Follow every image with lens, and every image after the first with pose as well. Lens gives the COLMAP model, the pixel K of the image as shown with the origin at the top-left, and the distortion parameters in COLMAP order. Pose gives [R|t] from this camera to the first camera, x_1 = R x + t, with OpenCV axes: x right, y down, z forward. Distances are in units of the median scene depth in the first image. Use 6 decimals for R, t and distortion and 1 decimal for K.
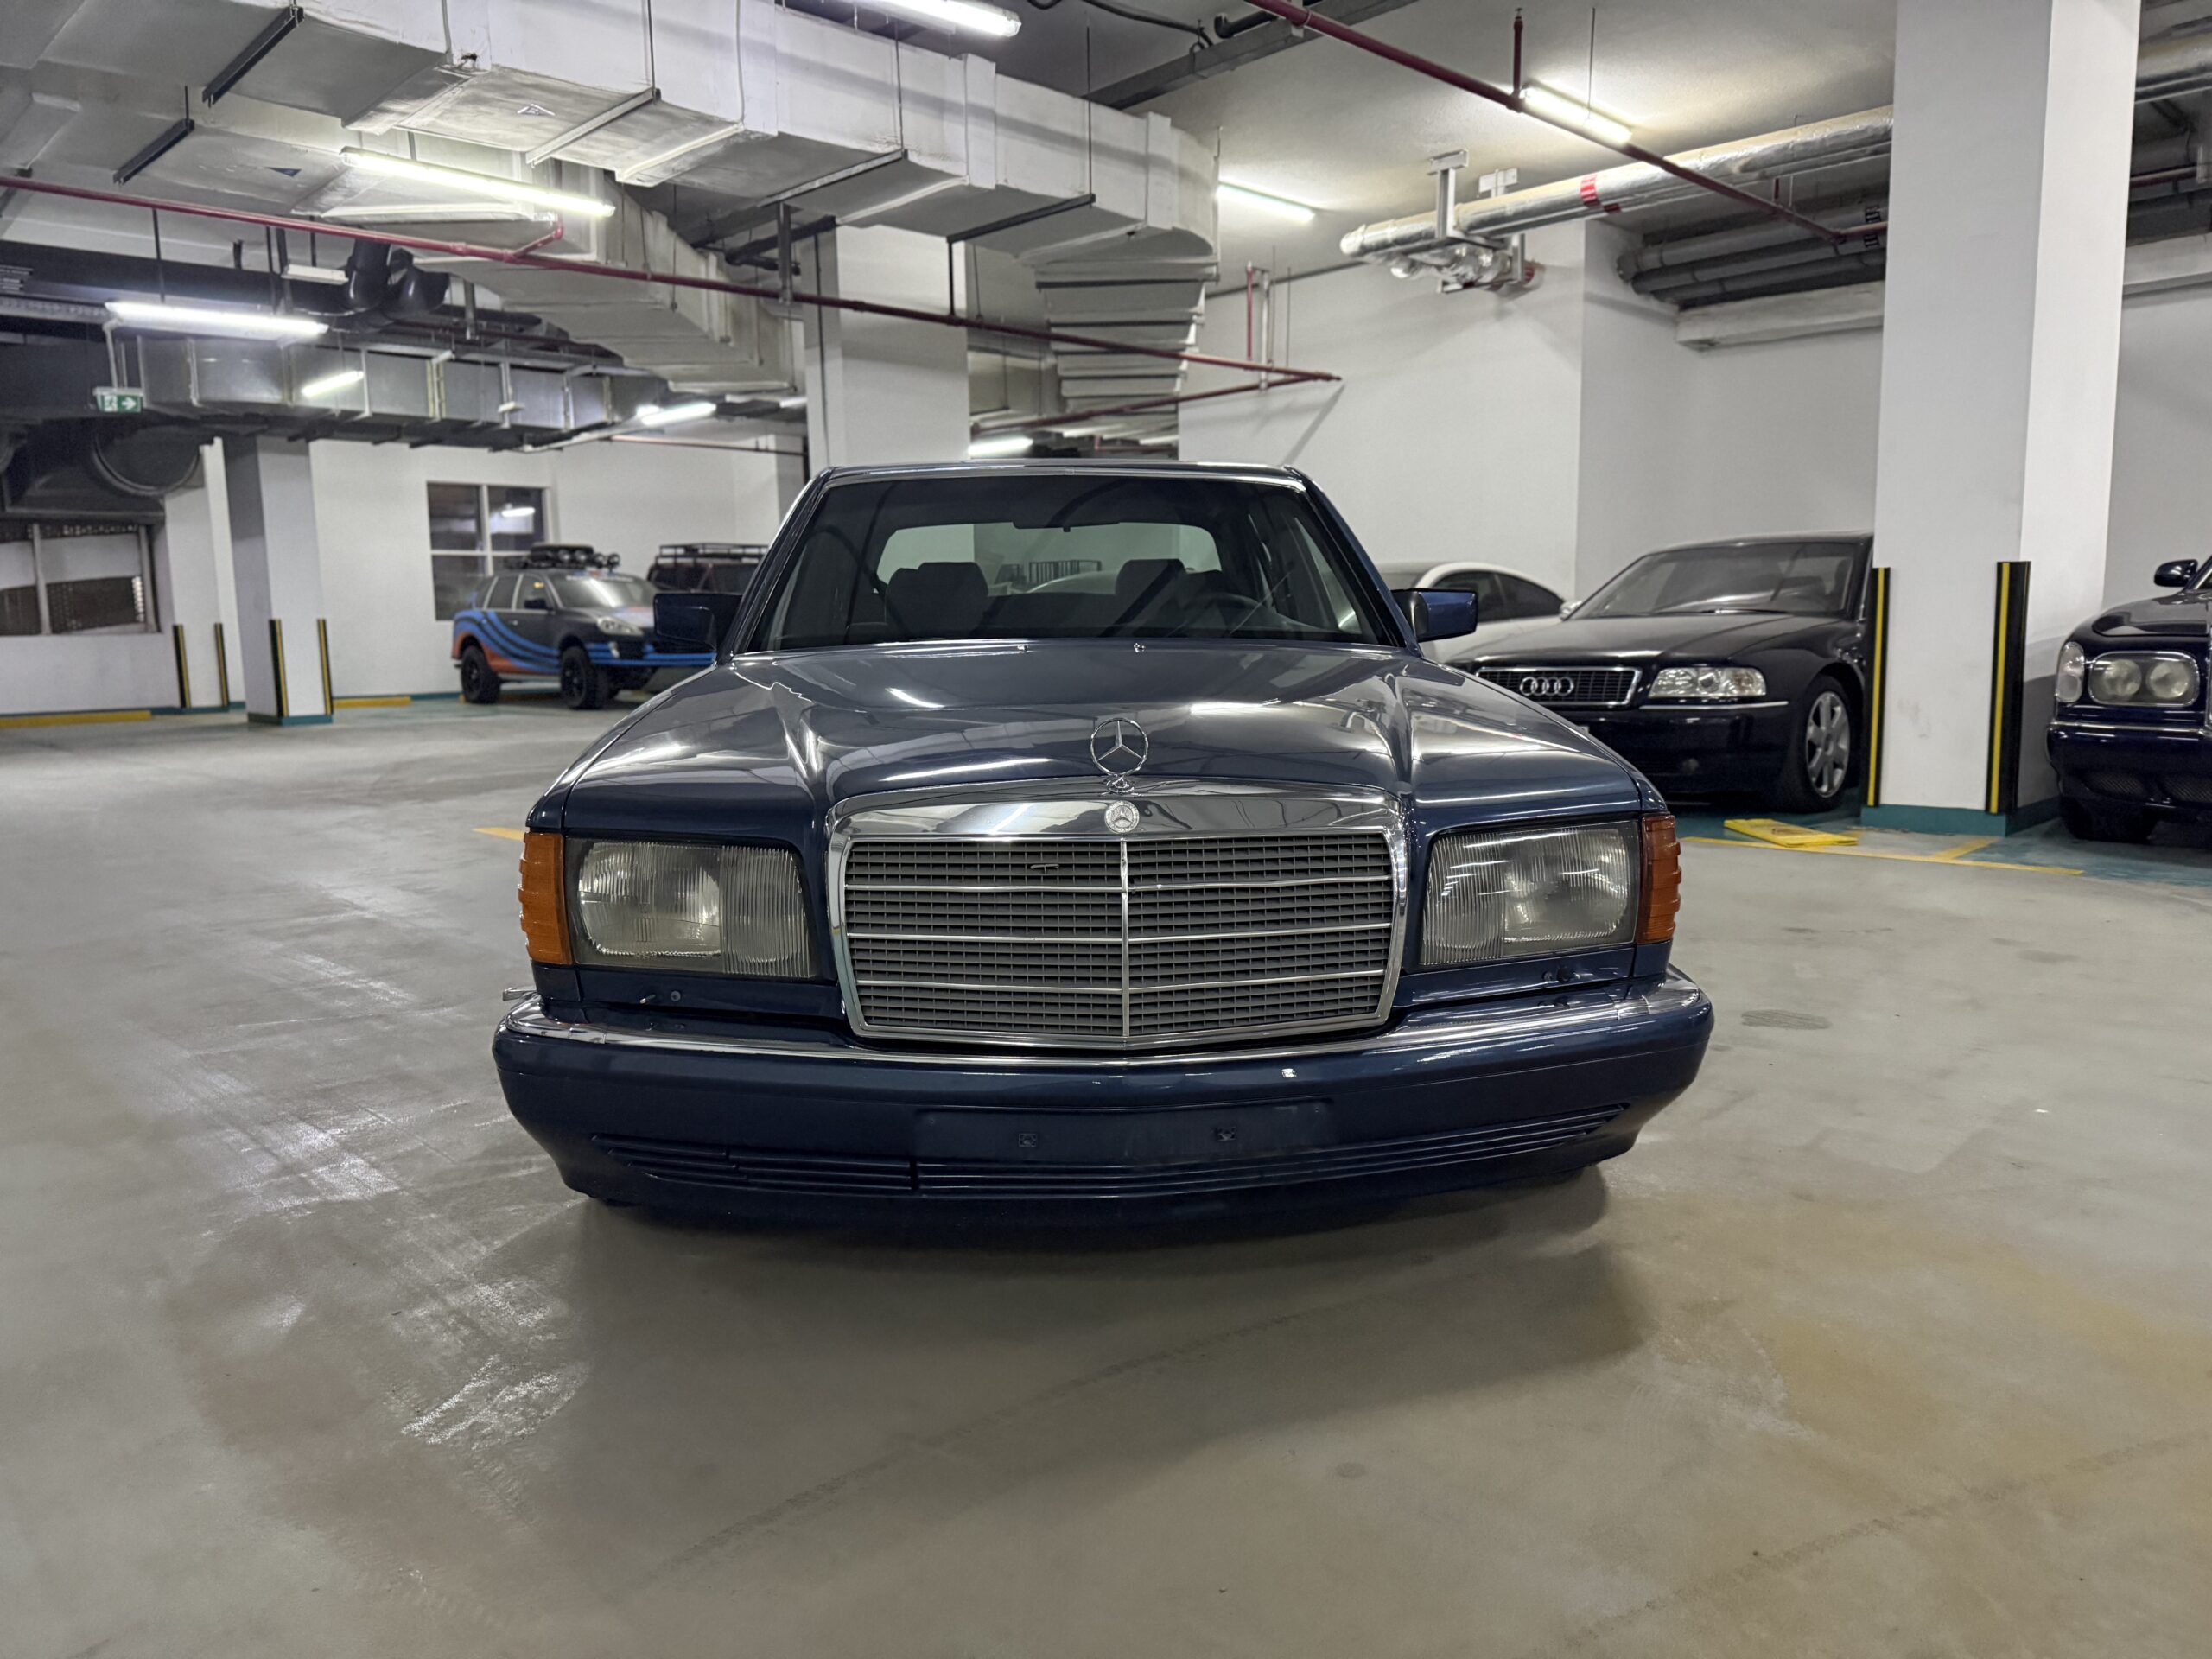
lens RADIAL K [[1577.8, 0, 1106.0], [0, 1577.8, 829.5], [0, 0, 1]] dist [0.027778, -0.035501]
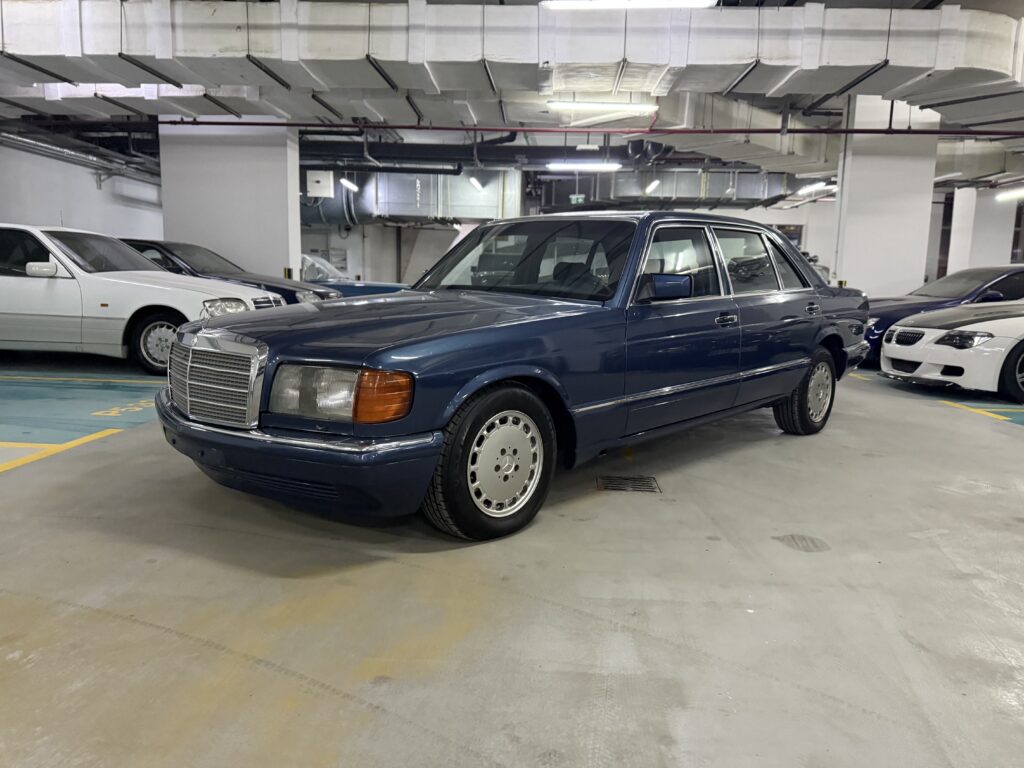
lens RADIAL K [[730.4, 0, 512.0], [0, 730.4, 384.0], [0, 0, 1]] dist [0.027778, -0.035501]
pose [[0.674584, 0.131299, -0.726428, 0.289374], [-0.130763, 0.989747, 0.057462, -0.017191], [0.726524, 0.056227, 0.684836, 0.097827]]
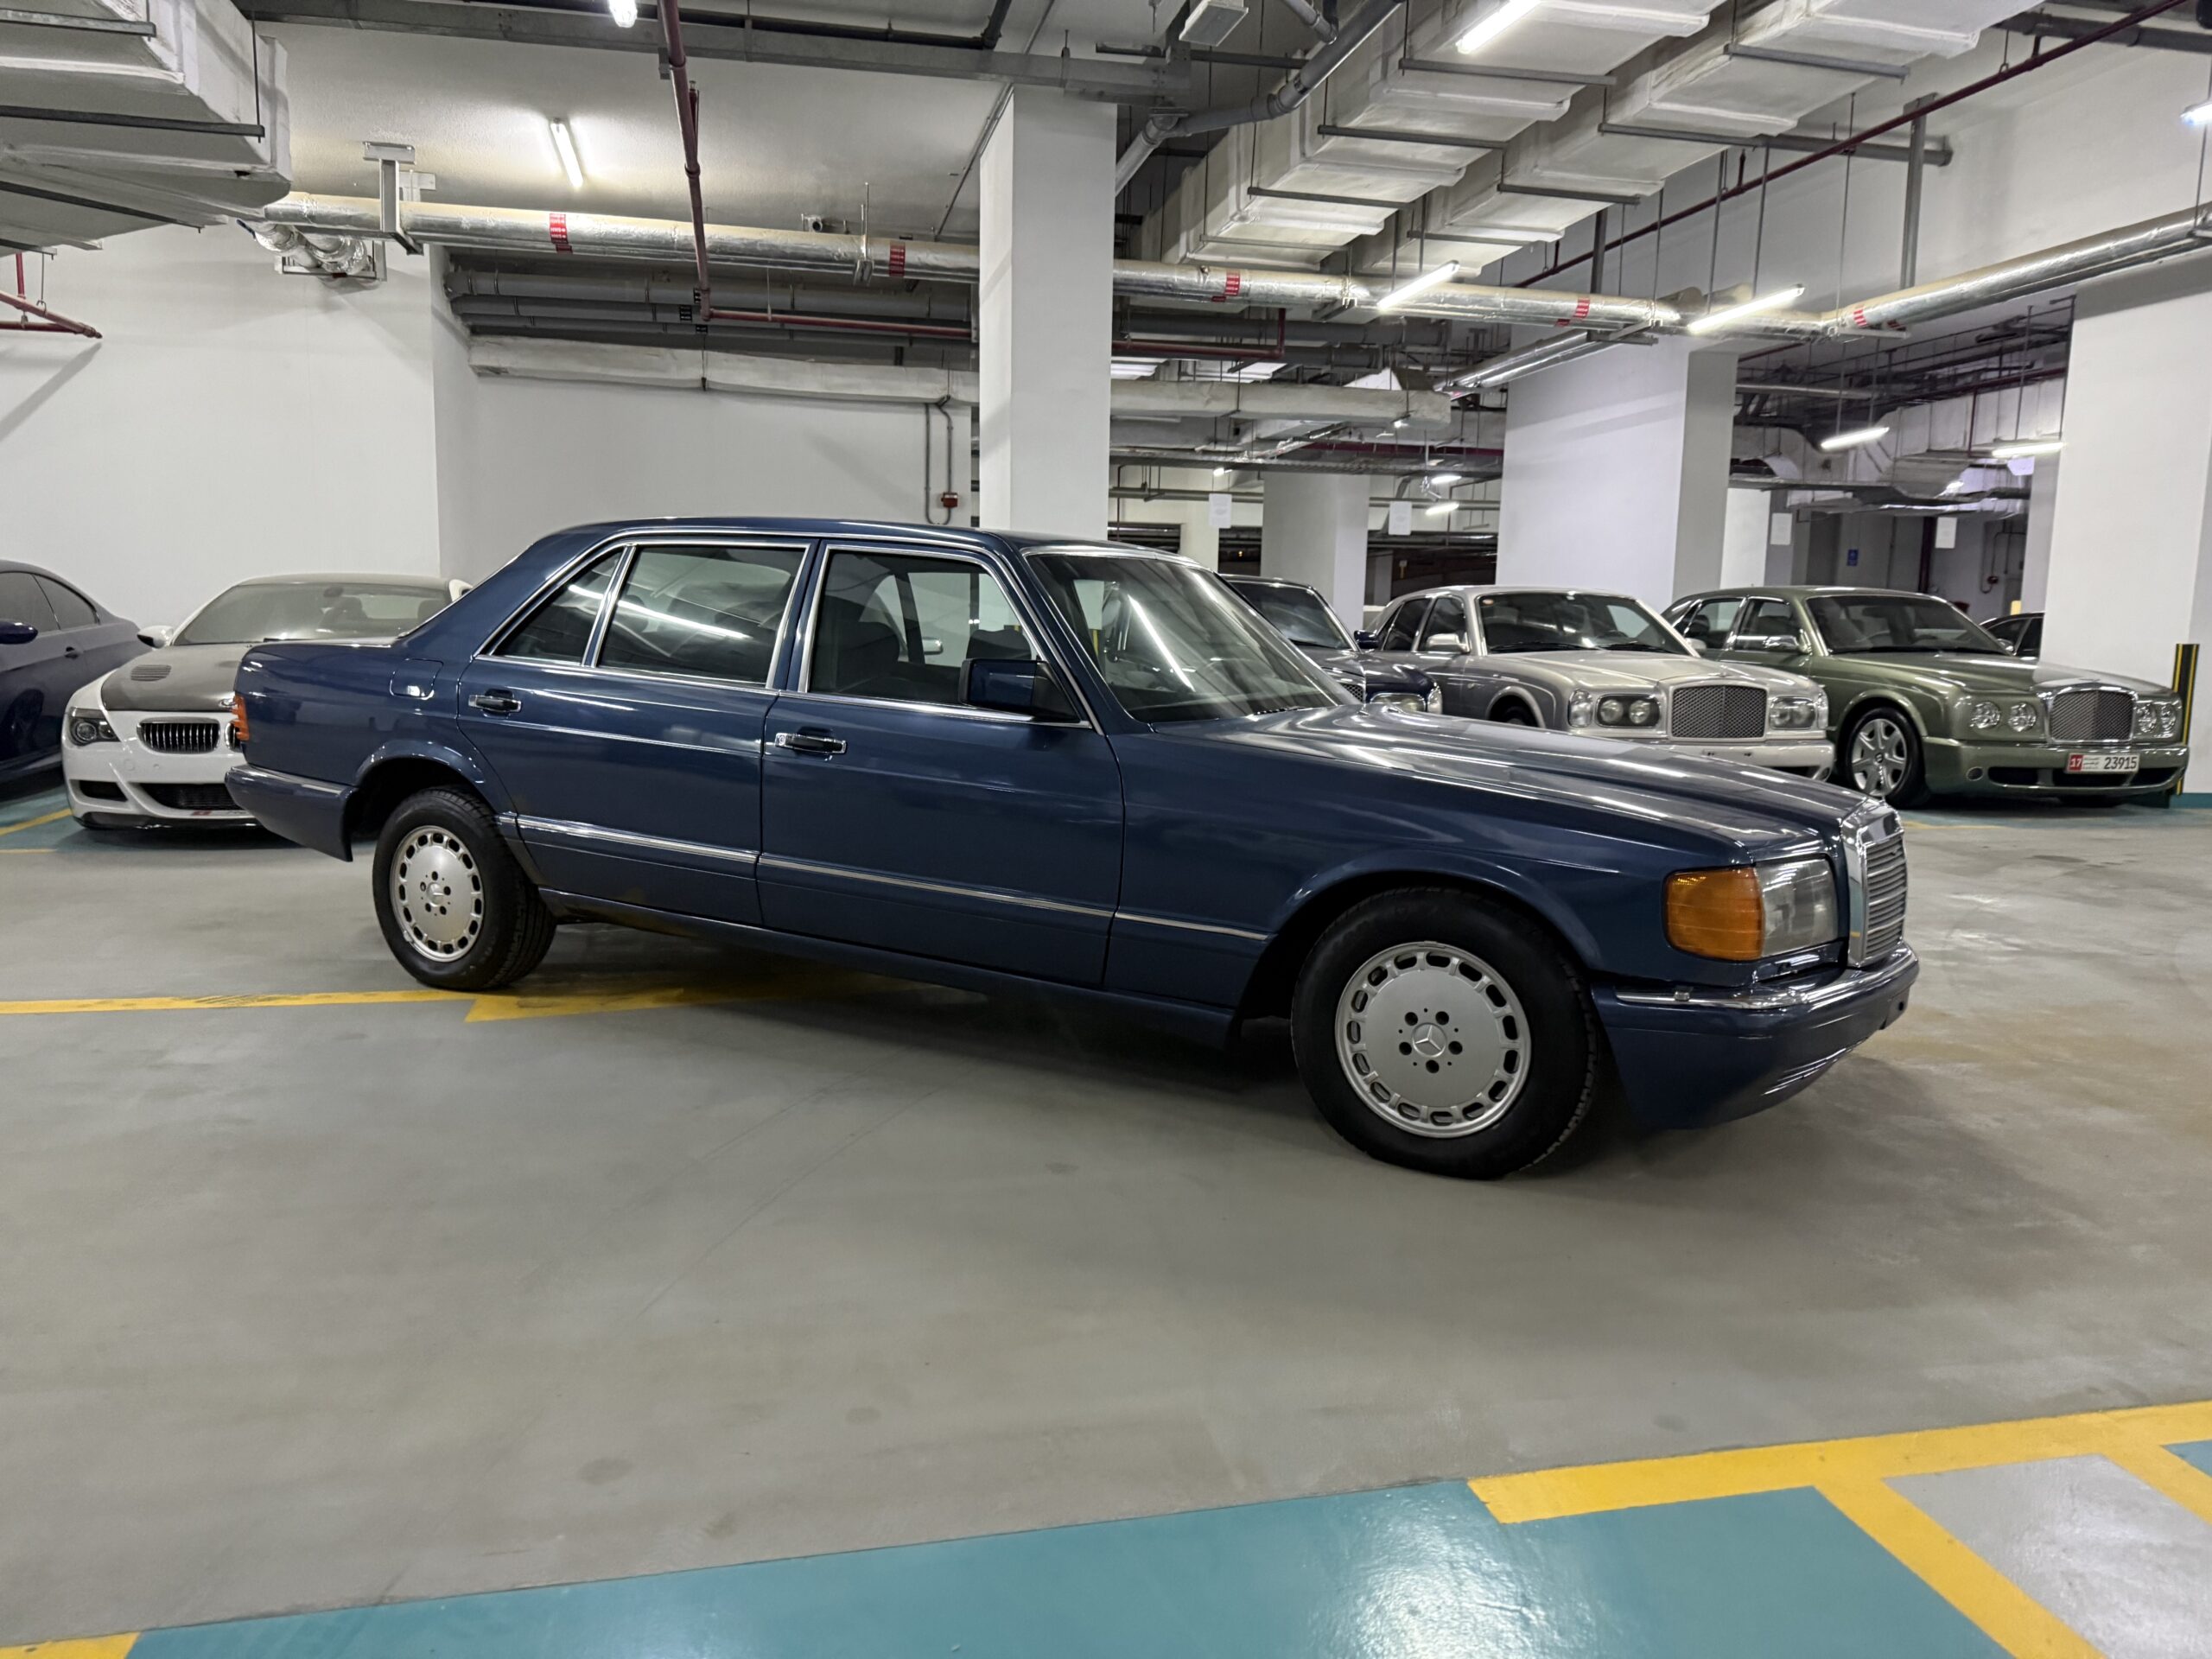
lens RADIAL K [[1547.7, 0, 1080.4], [0, 1547.7, 859.9], [0, 0, 1]] dist [0.025226, -0.029367]
pose [[0.530662, -0.101816, 0.841446, -0.400962], [0.080036, 0.994342, 0.069842, -0.032650], [-0.843796, 0.030284, 0.535809, 0.167981]]
